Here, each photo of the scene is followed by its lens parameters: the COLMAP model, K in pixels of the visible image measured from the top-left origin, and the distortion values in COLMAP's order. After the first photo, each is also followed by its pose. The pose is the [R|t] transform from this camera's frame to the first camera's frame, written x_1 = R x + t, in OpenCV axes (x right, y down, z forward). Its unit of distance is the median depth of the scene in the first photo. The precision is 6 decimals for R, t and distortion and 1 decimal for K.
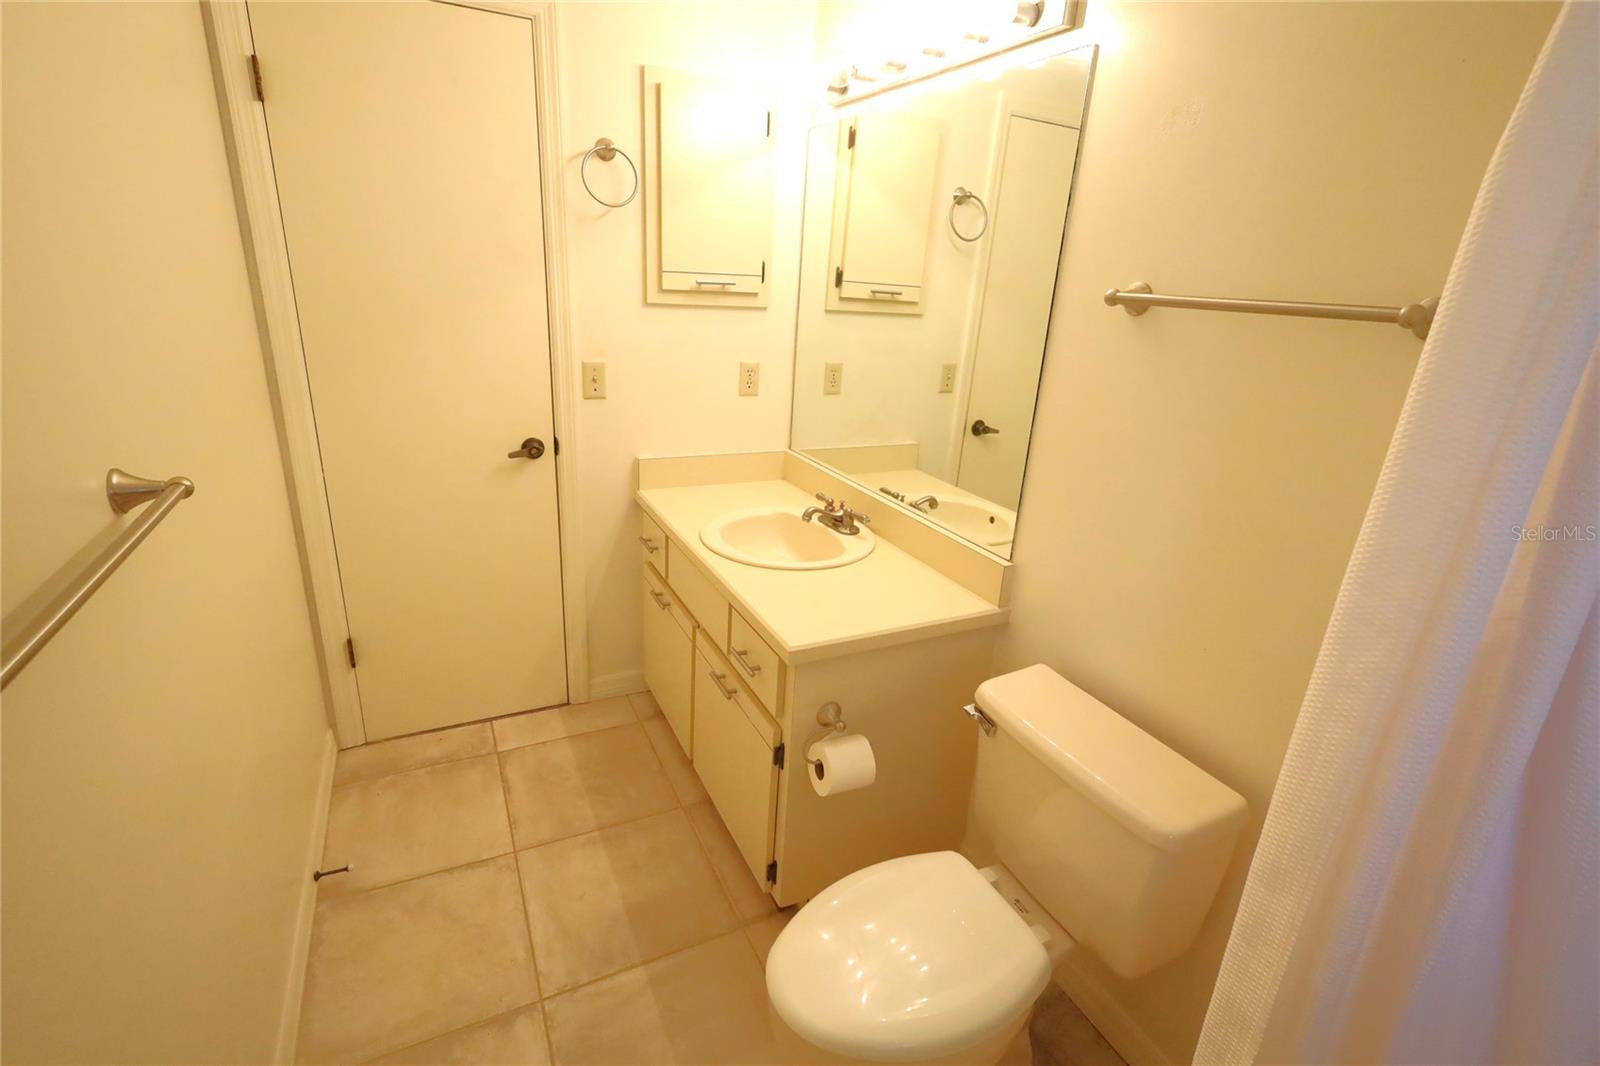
lens RADIAL K [[733.6, 0, 797.0], [0, 733.6, 528.2], [0, 0, 1]] dist [-0.001018, 0.000165]
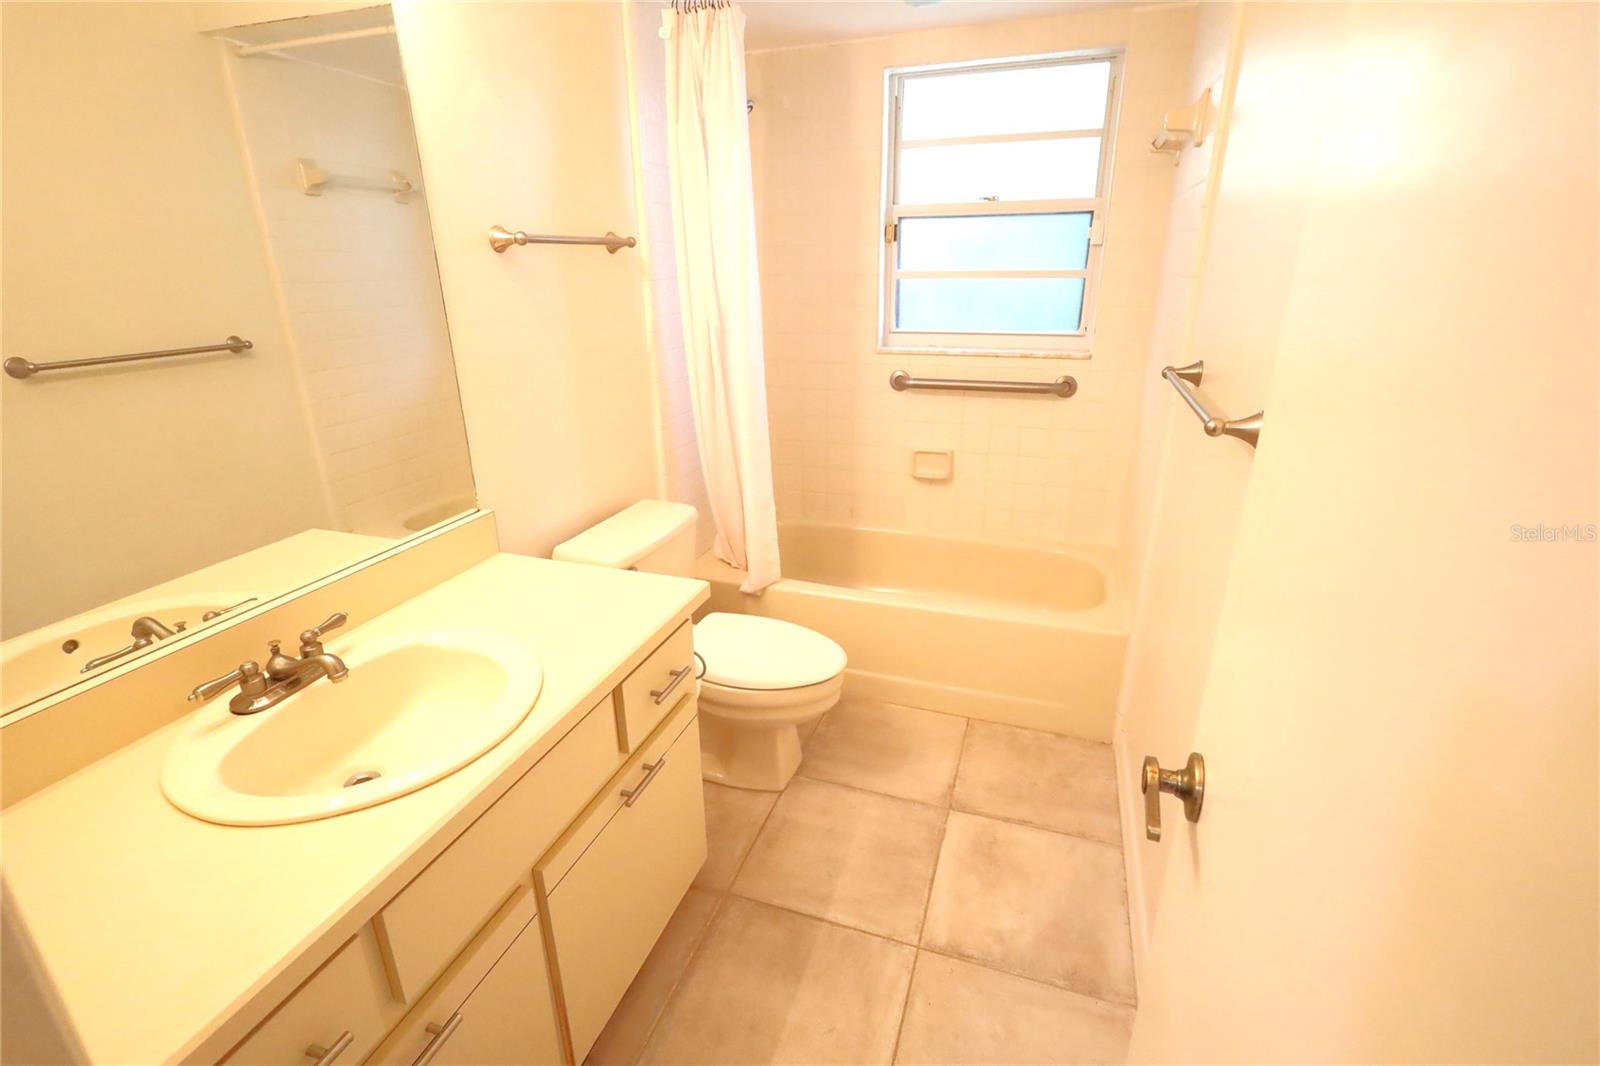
lens RADIAL K [[733.6, 0, 797.0], [0, 733.6, 528.2], [0, 0, 1]] dist [-0.001018, 0.000165]
pose [[-0.698529, -0.308312, 0.645756, -0.555220], [0.187783, 0.791815, 0.581176, -0.362127], [-0.690503, 0.527230, -0.495210, 1.021489]]
